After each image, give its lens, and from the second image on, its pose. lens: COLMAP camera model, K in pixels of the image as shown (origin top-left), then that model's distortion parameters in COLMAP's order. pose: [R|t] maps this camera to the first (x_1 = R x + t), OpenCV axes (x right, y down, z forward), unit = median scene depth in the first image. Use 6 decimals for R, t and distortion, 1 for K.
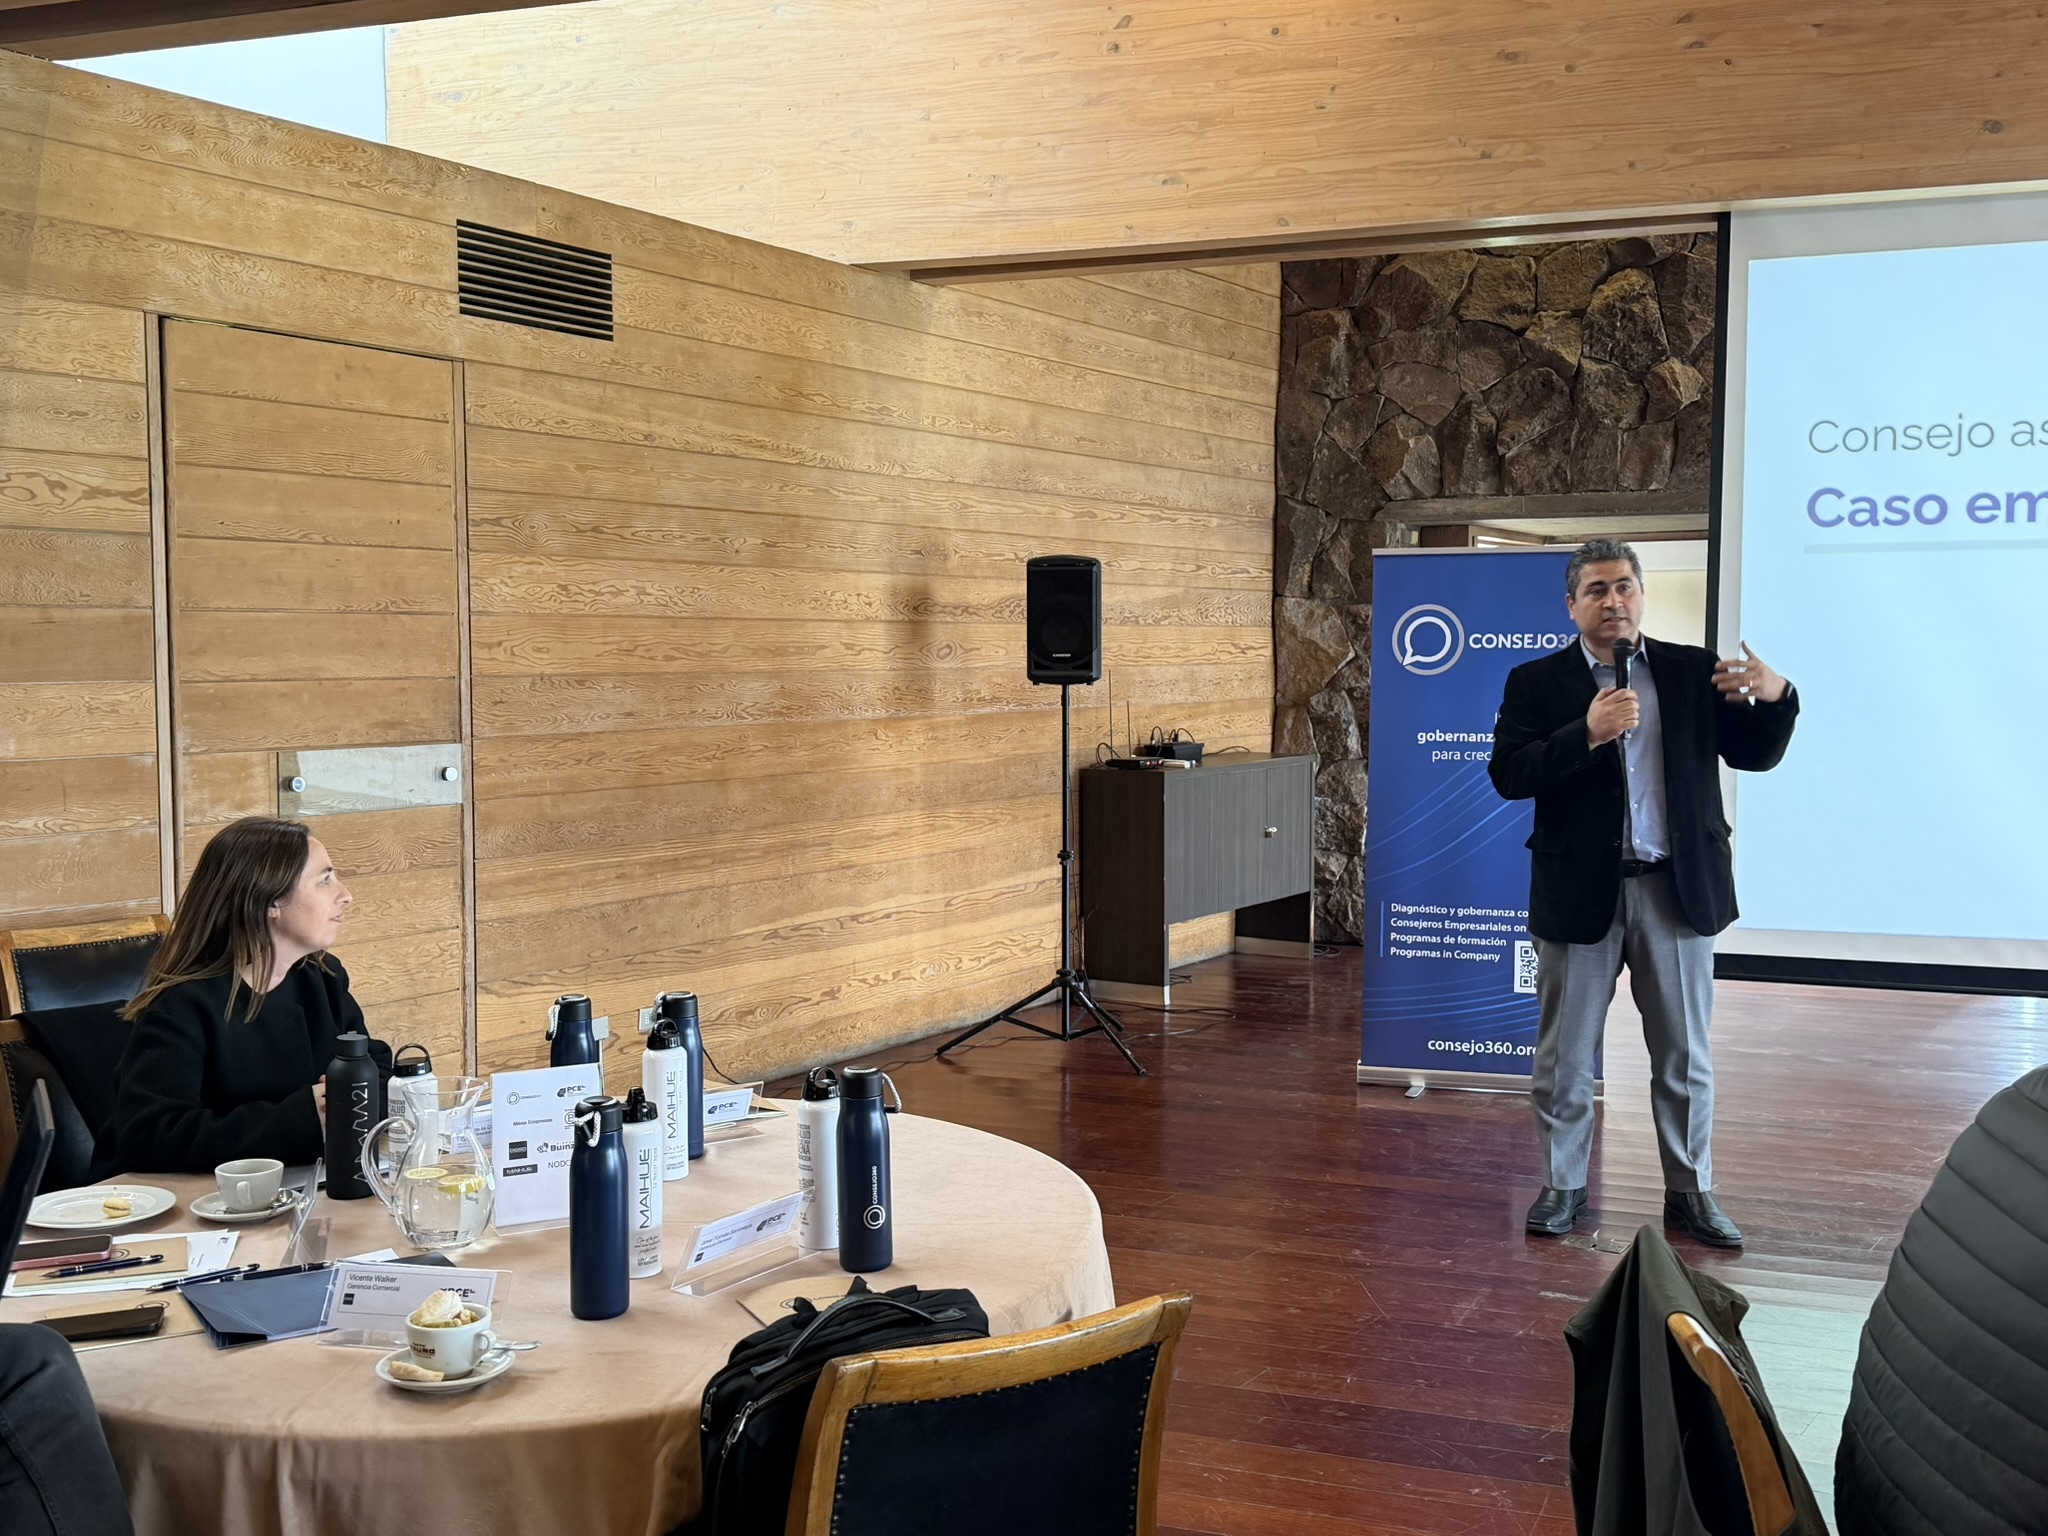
lens RADIAL K [[1981.1, 0, 1024.0], [0, 1981.1, 768.0], [0, 0, 1]] dist [0.199301, -0.393337]
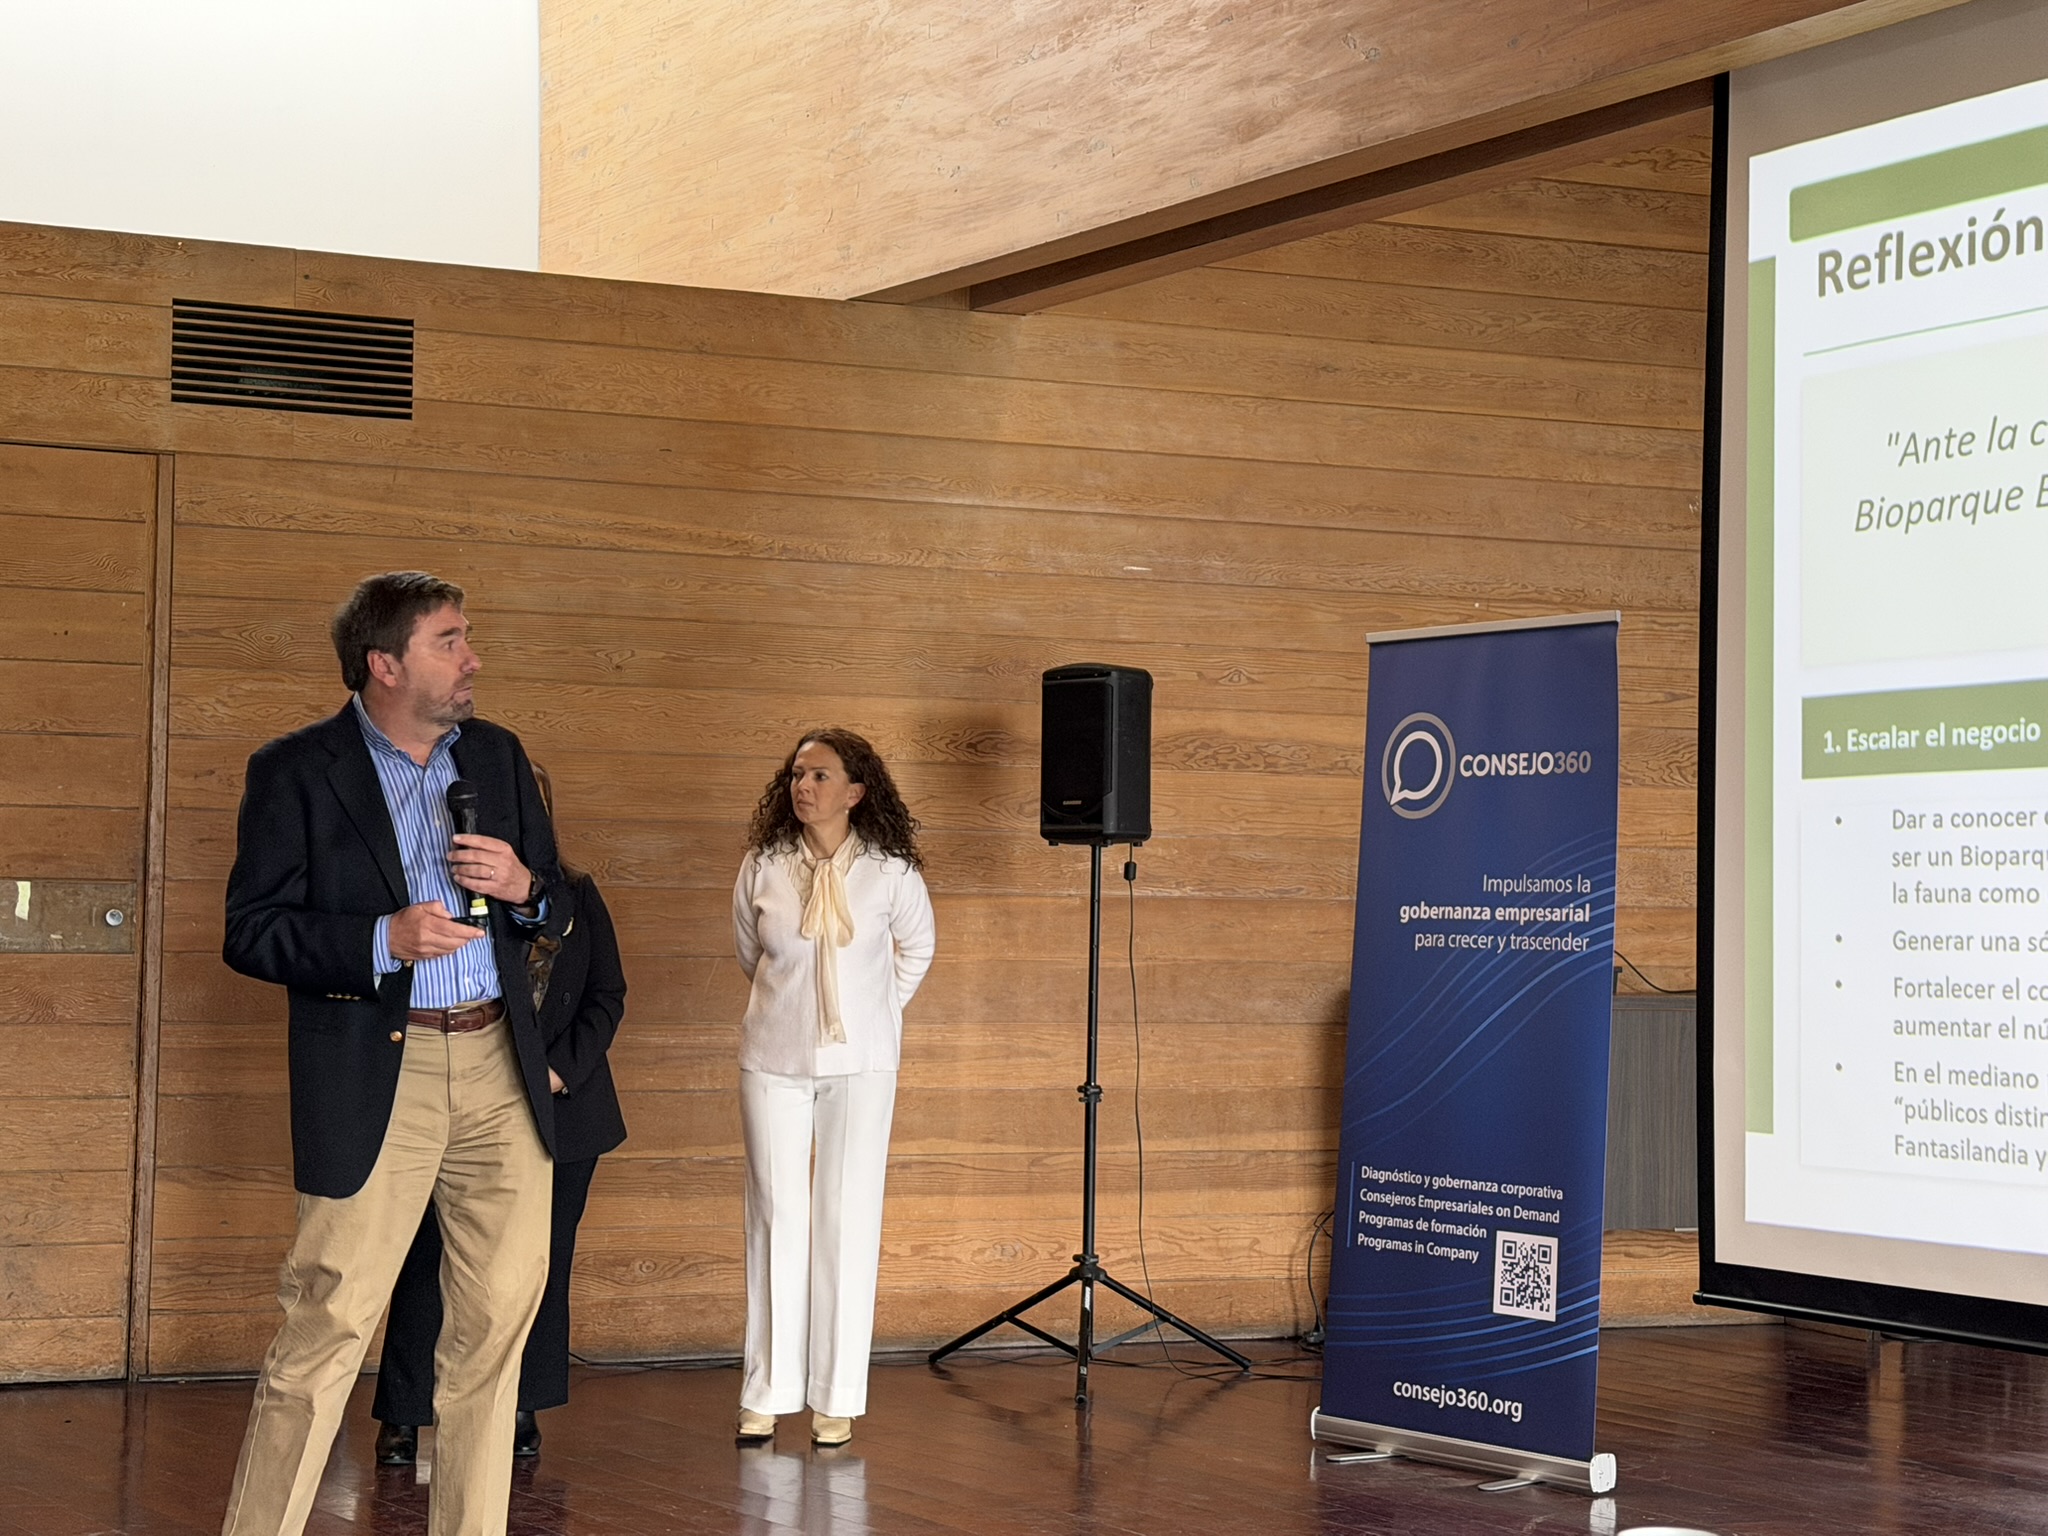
lens RADIAL K [[3226.8, 0, 1074.2], [0, 3226.8, 776.3], [0, 0, 1]] dist [0.139432, 0.050181]
pose [[0.815184, -0.015709, -0.578990, 0.689158], [-0.051010, 0.993801, -0.098783, 0.047919], [0.576952, 0.110061, 0.809329, 0.064772]]
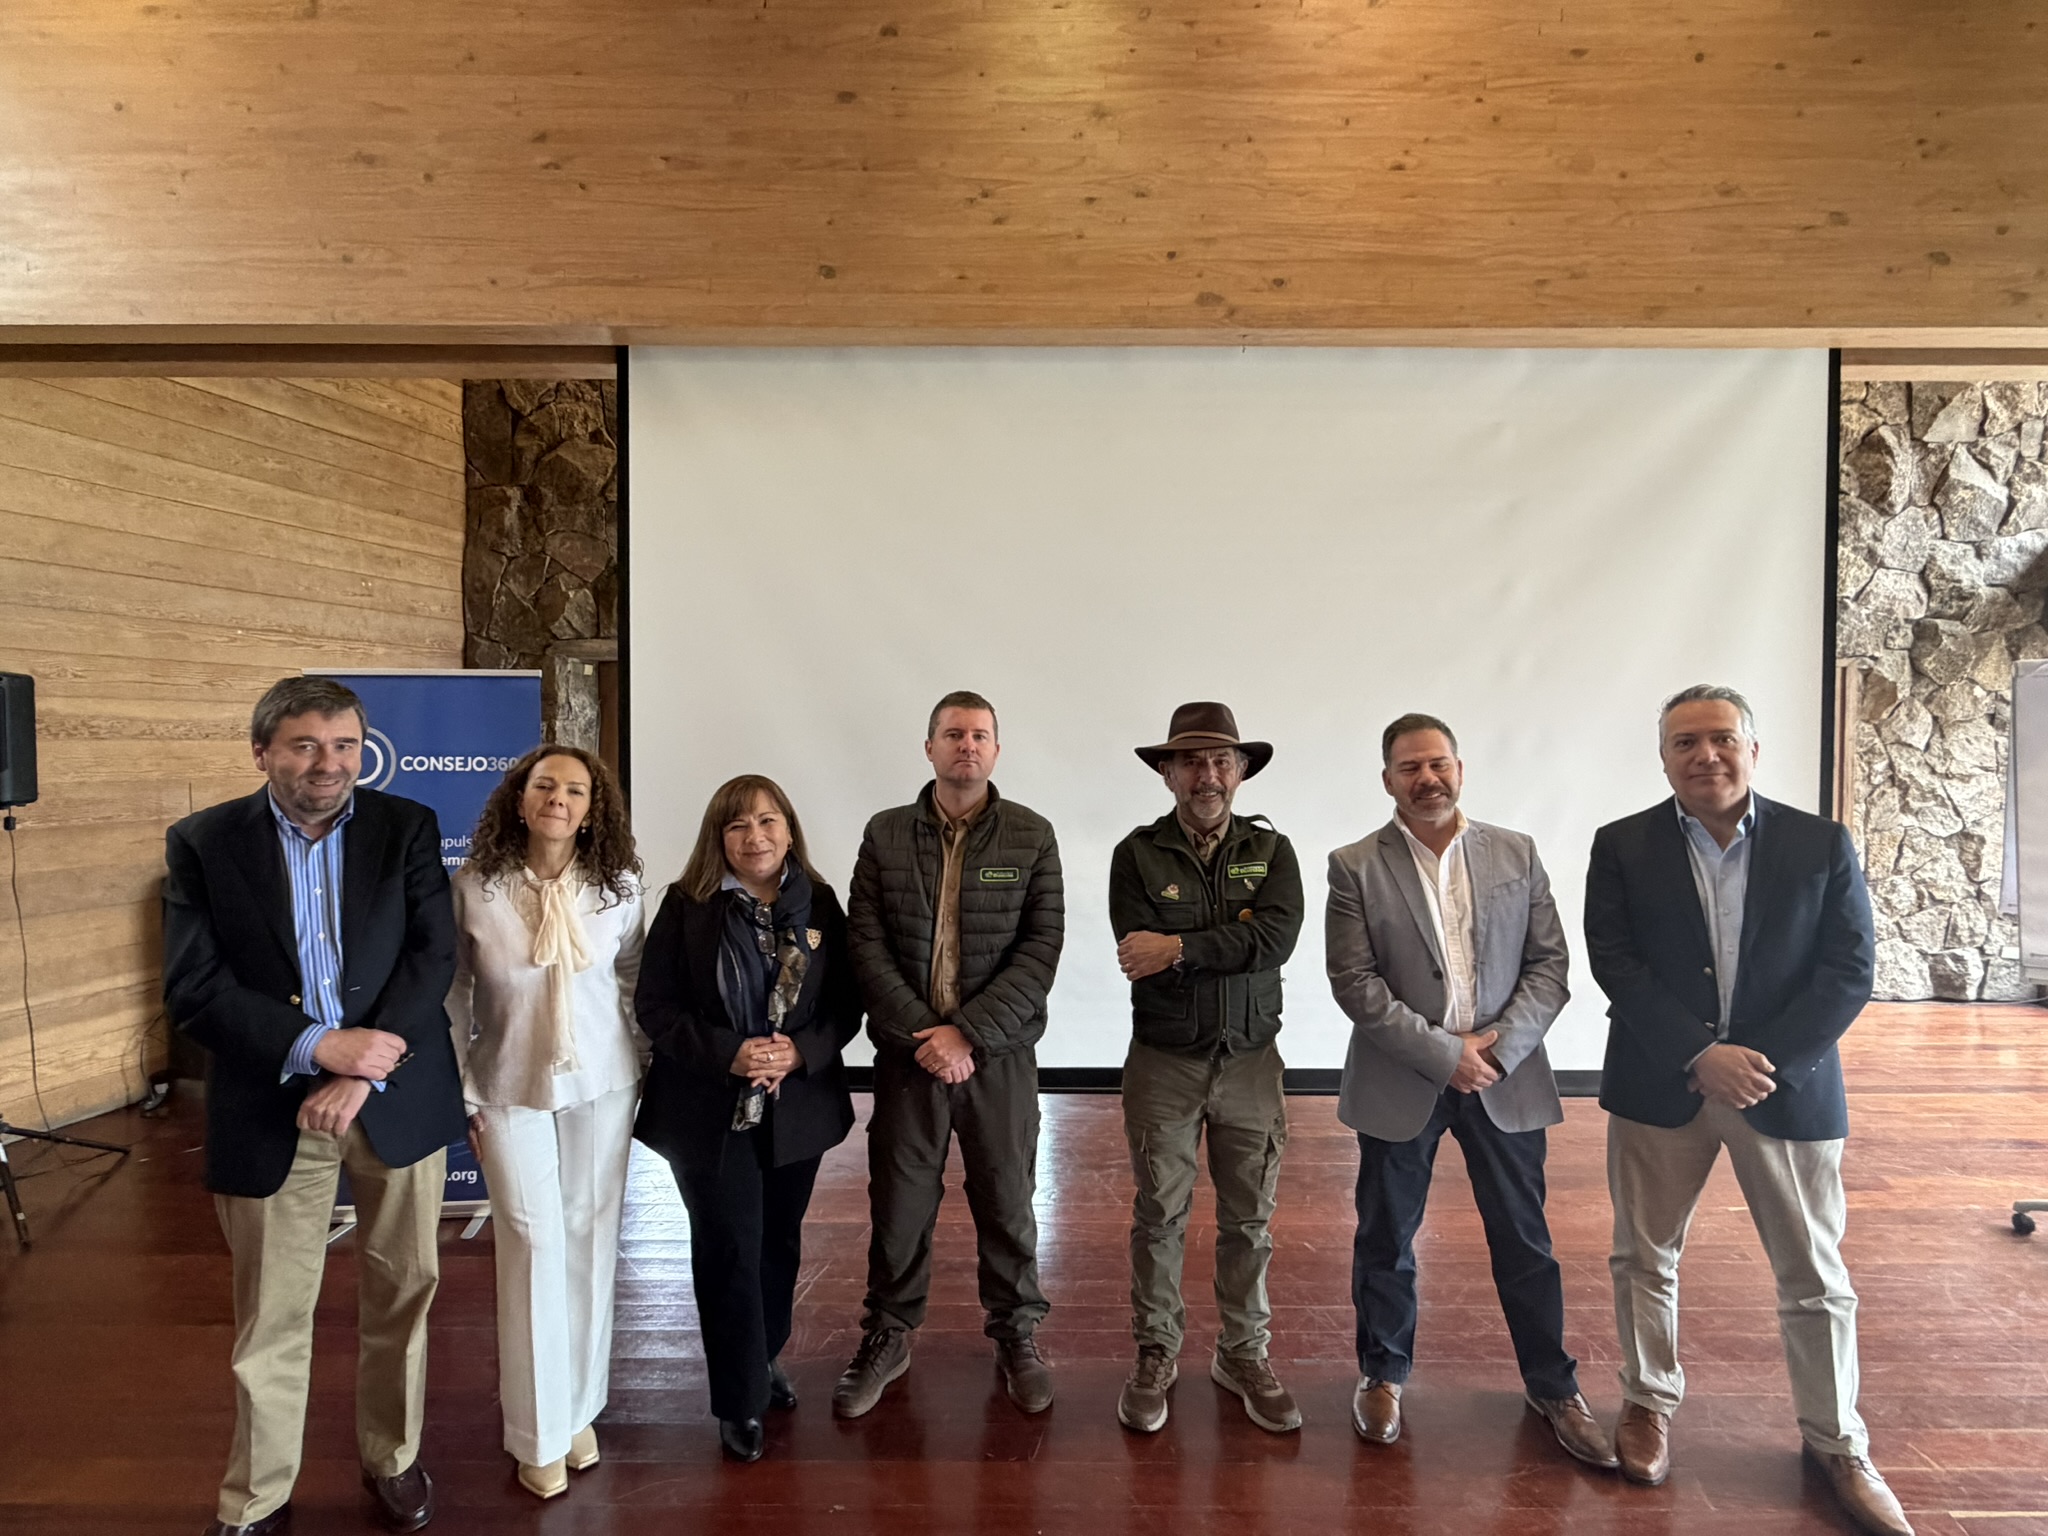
lens RADIAL K [[1062.9, 0, 1014.7], [0, 1062.9, 771.1], [0, 0, 1]] dist [0.000748, -0.000509]
pose [[0.943953, -0.009016, 0.329957, 0.315284], [0.019468, 0.999407, -0.028386, -0.036645], [-0.329506, 0.033218, 0.943569, 0.380752]]
